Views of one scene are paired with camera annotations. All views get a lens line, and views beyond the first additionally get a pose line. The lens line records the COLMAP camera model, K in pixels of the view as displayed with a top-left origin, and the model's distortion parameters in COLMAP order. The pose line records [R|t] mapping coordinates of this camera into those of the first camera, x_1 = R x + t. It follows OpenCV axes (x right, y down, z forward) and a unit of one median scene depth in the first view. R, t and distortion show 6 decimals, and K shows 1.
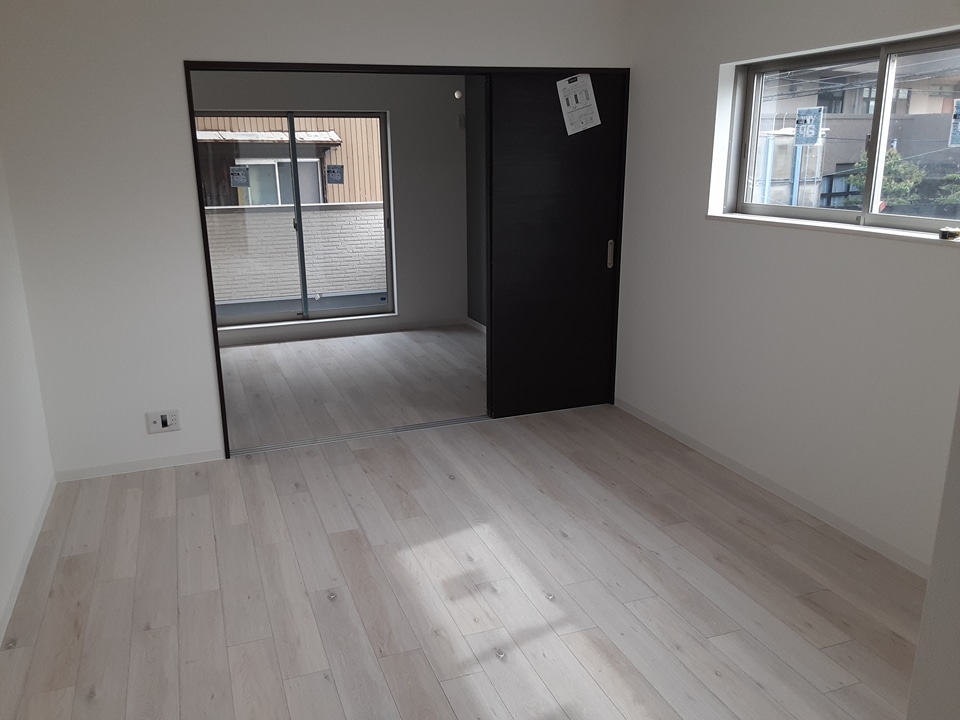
lens RADIAL K [[760.1, 0, 455.8], [0, 760.1, 362.4], [0, 0, 1]] dist [0.123269, -0.182659]
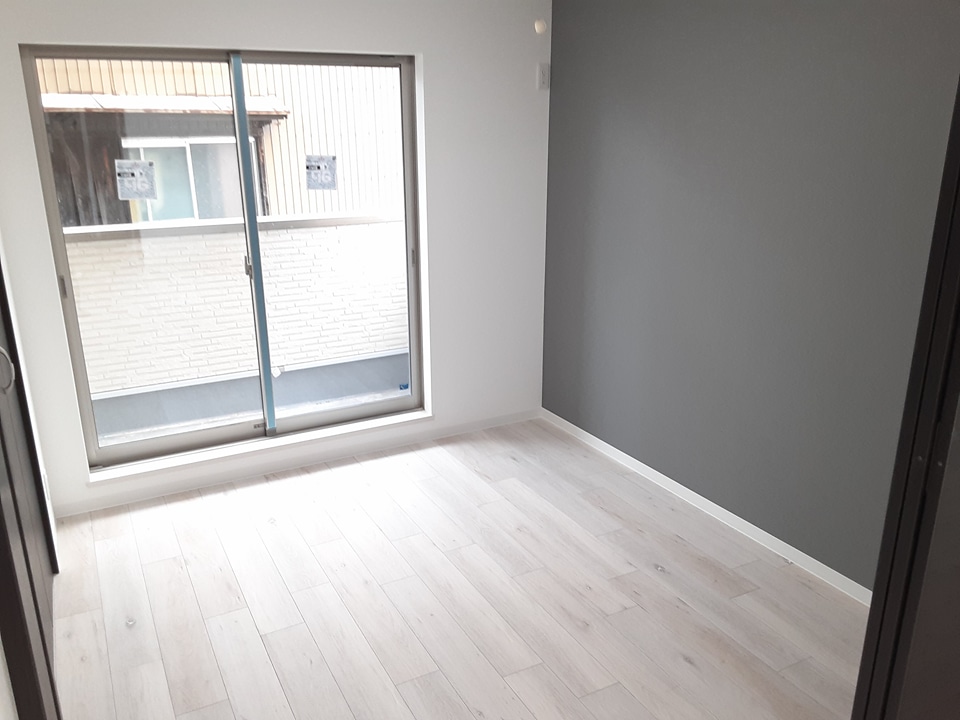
lens RADIAL K [[766.1, 0, 463.3], [0, 766.1, 359.7], [0, 0, 1]] dist [0.115761, -0.189996]
pose [[0.991195, -0.035712, 0.127501, -0.127344], [0.032416, 0.999087, 0.027835, -0.121473], [-0.128379, -0.023457, 0.991448, 0.431241]]
